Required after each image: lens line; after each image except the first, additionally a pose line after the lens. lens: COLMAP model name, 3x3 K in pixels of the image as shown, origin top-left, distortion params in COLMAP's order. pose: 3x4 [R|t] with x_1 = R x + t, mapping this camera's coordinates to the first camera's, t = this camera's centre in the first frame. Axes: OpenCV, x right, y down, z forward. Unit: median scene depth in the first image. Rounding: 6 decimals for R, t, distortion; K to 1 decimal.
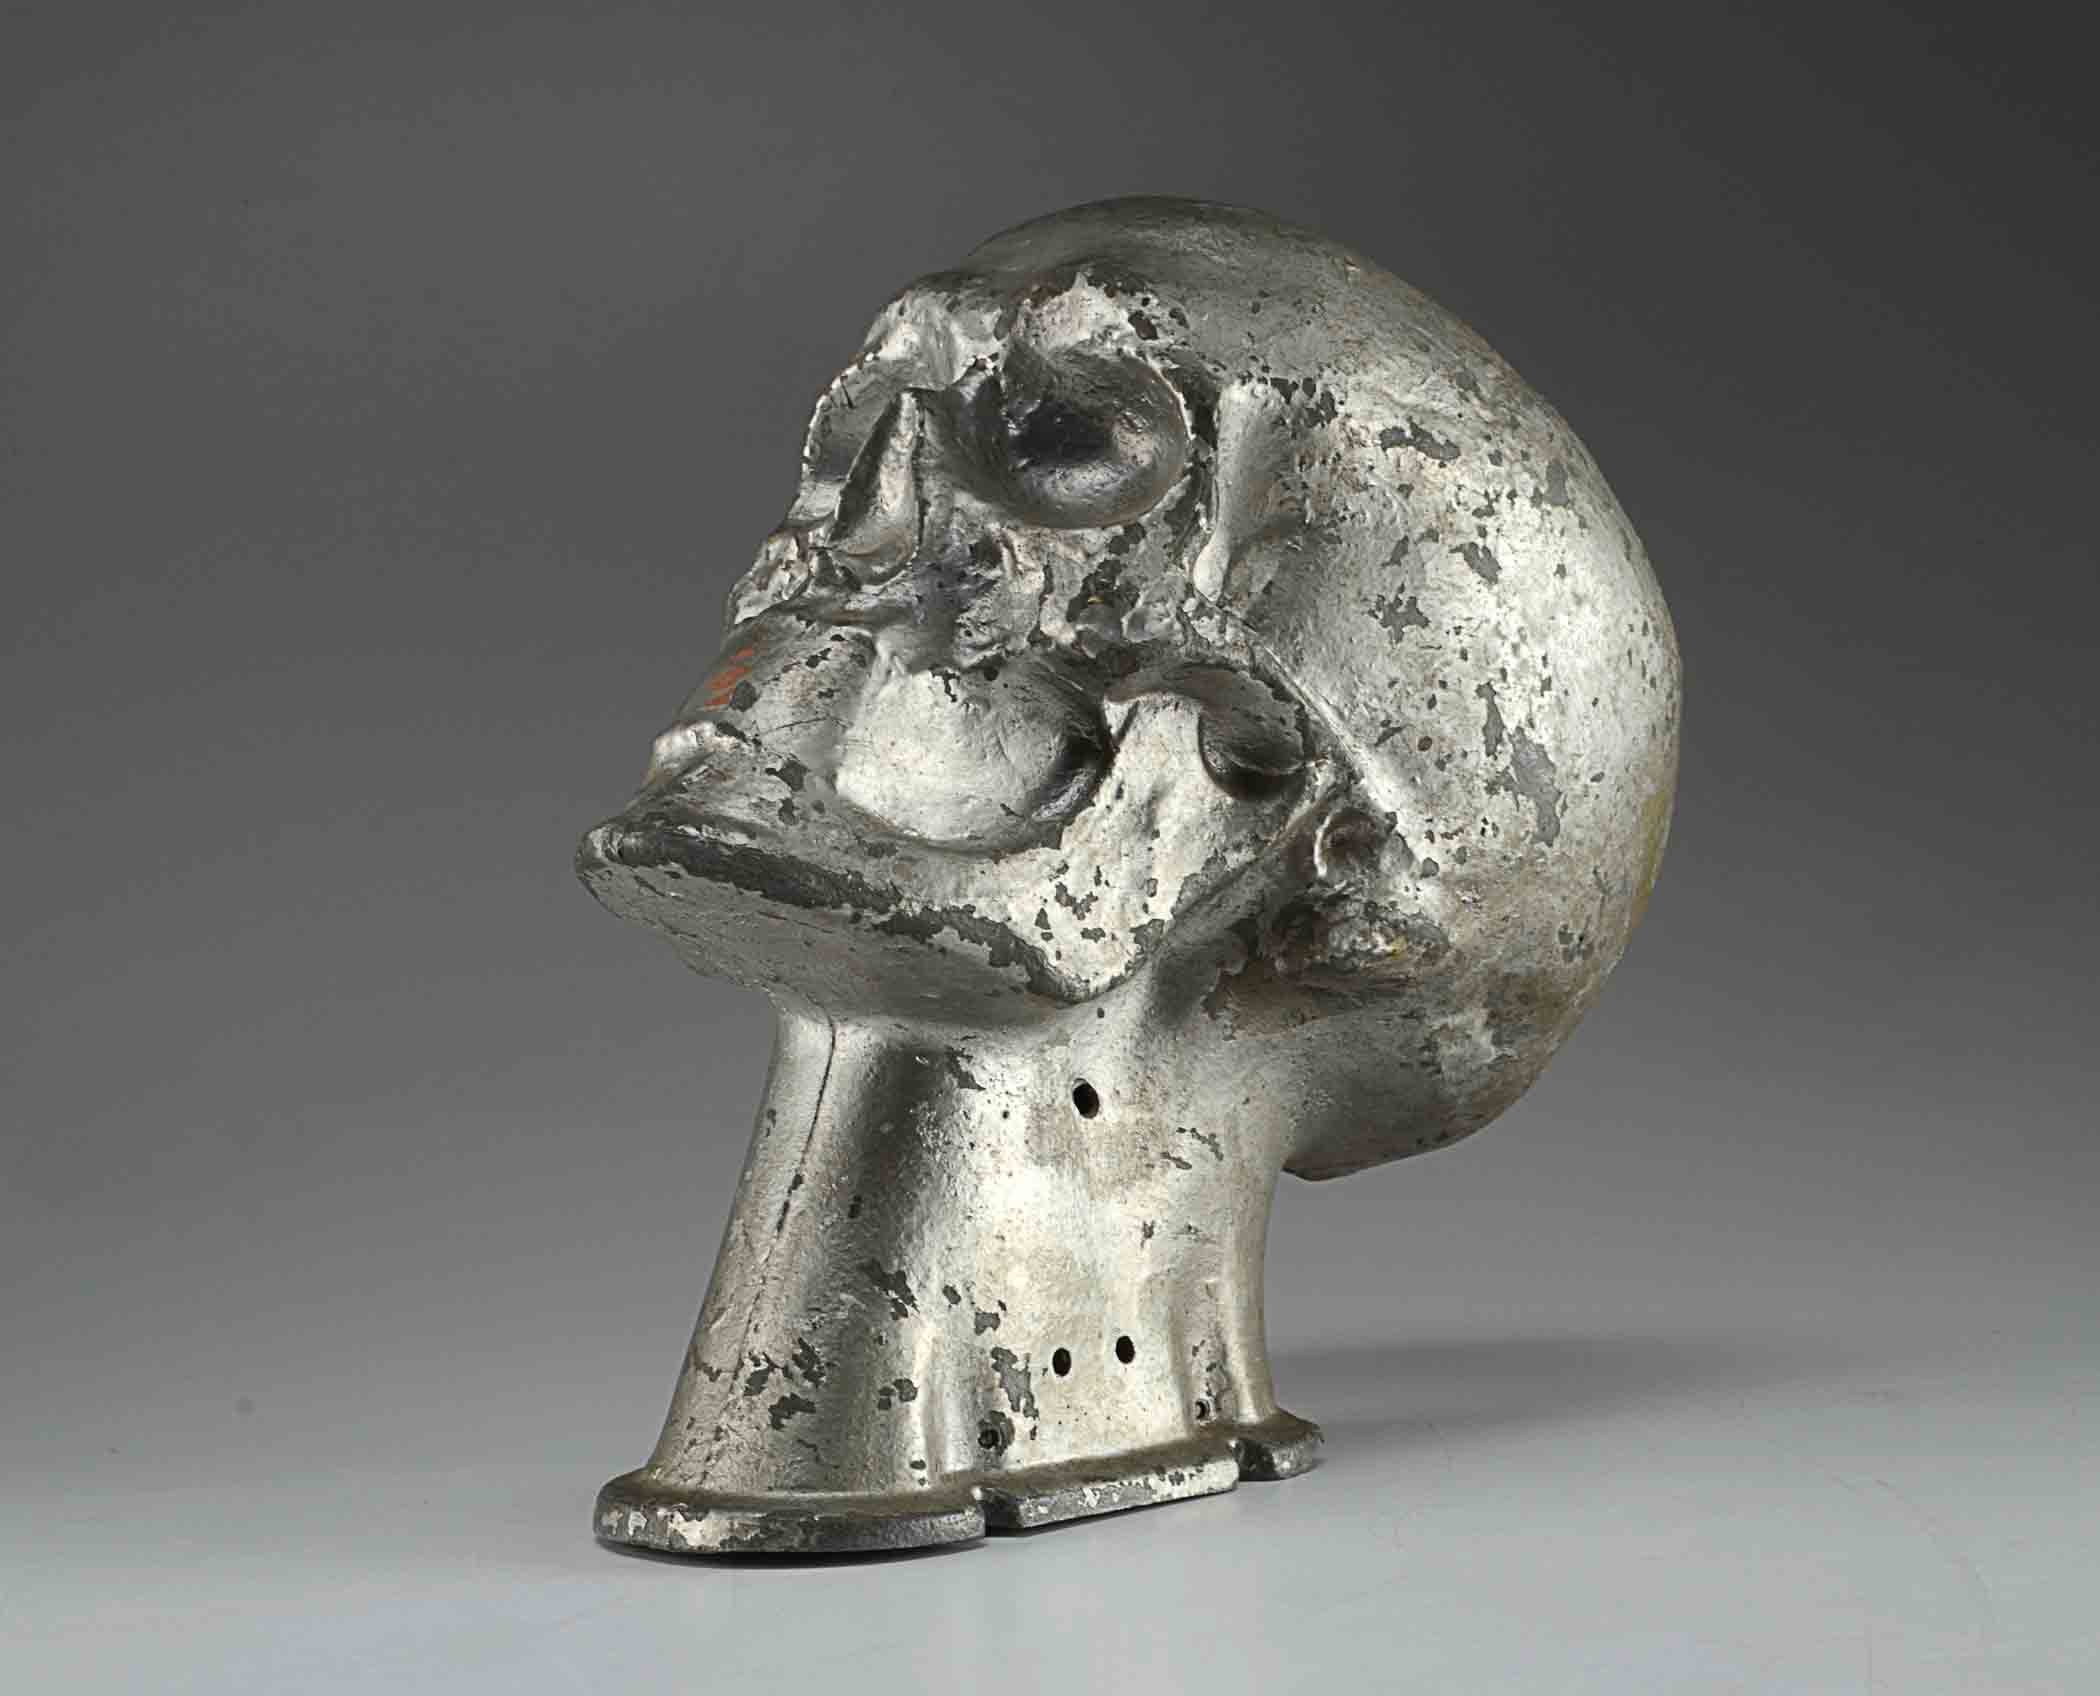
lens RADIAL K [[4978.9, 0, 1043.6], [0, 4978.9, 842.4], [0, 0, 1]] dist [0.046341, 0.000000]
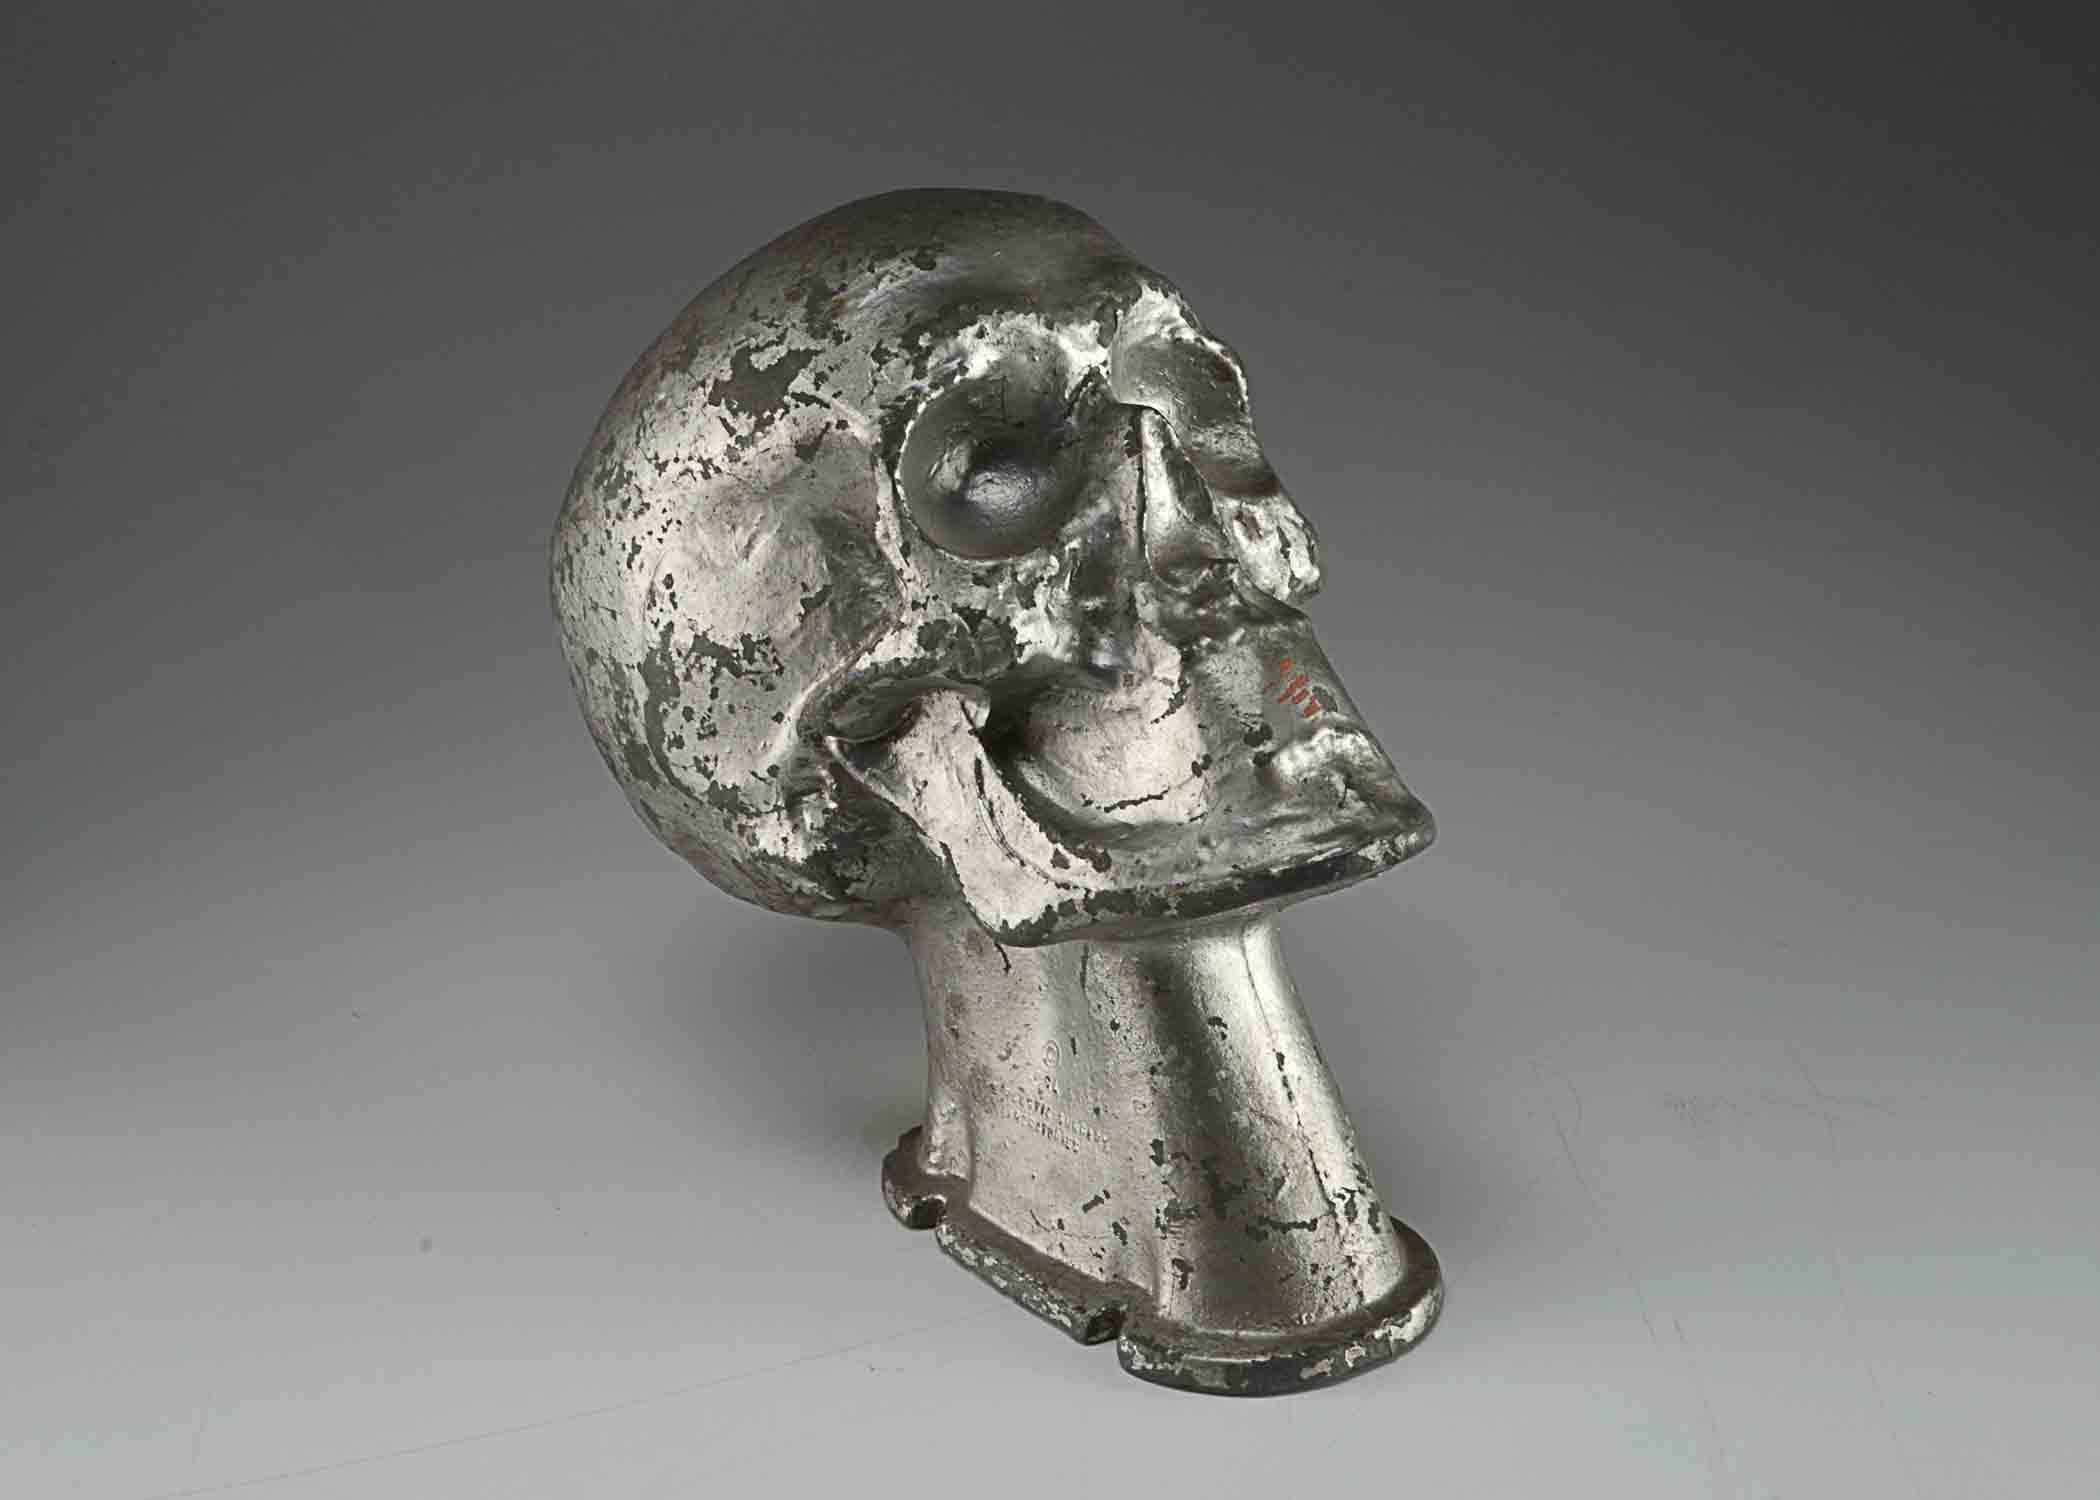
lens RADIAL K [[3040.0, 0, 1056.4], [0, 3040.0, 750.9], [0, 0, 1]] dist [-0.012944, 0.000000]
pose [[0.153072, -0.328282, 0.932094, -0.733633], [0.073879, 0.944372, 0.320474, -0.249392], [-0.985450, 0.019806, 0.168810, 0.918228]]
